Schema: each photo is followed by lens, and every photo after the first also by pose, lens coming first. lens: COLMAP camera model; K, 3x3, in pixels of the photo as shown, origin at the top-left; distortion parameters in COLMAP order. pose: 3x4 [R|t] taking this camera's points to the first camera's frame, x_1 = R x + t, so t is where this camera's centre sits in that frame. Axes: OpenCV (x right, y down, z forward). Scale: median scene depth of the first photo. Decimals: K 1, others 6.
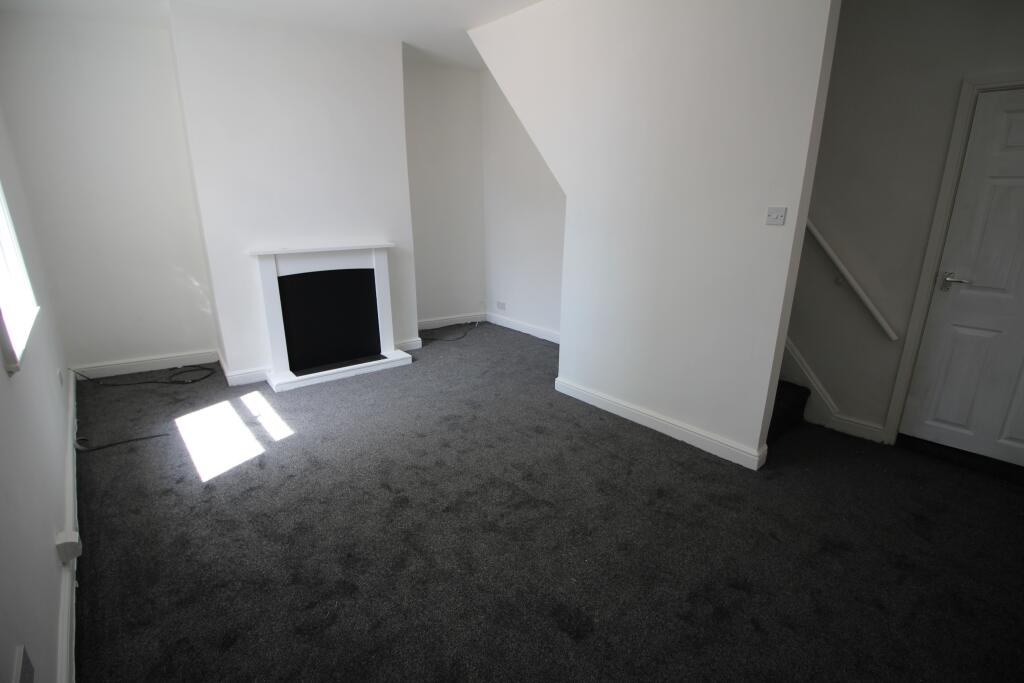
lens RADIAL K [[473.3, 0, 503.4], [0, 473.3, 340.7], [0, 0, 1]] dist [-0.020134, -0.000649]
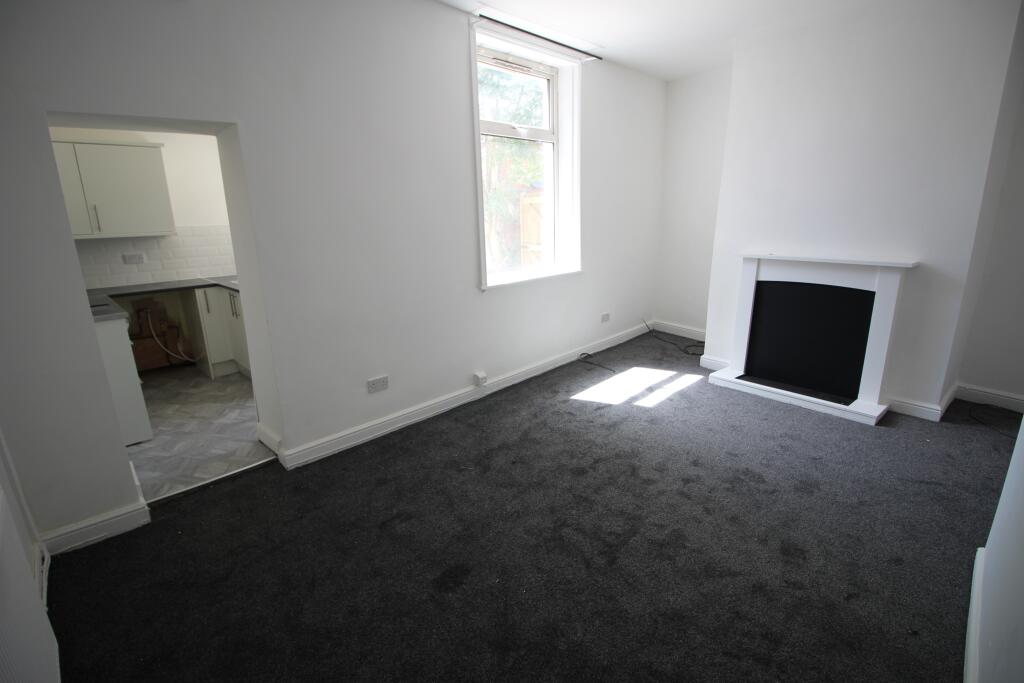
lens RADIAL K [[473.3, 0, 503.4], [0, 473.3, 340.7], [0, 0, 1]] dist [-0.020134, -0.000649]
pose [[0.055127, 0.261882, -0.963524, 0.597543], [-0.256121, 0.936413, 0.239859, -0.139897], [0.965071, 0.233556, 0.118695, 0.454233]]
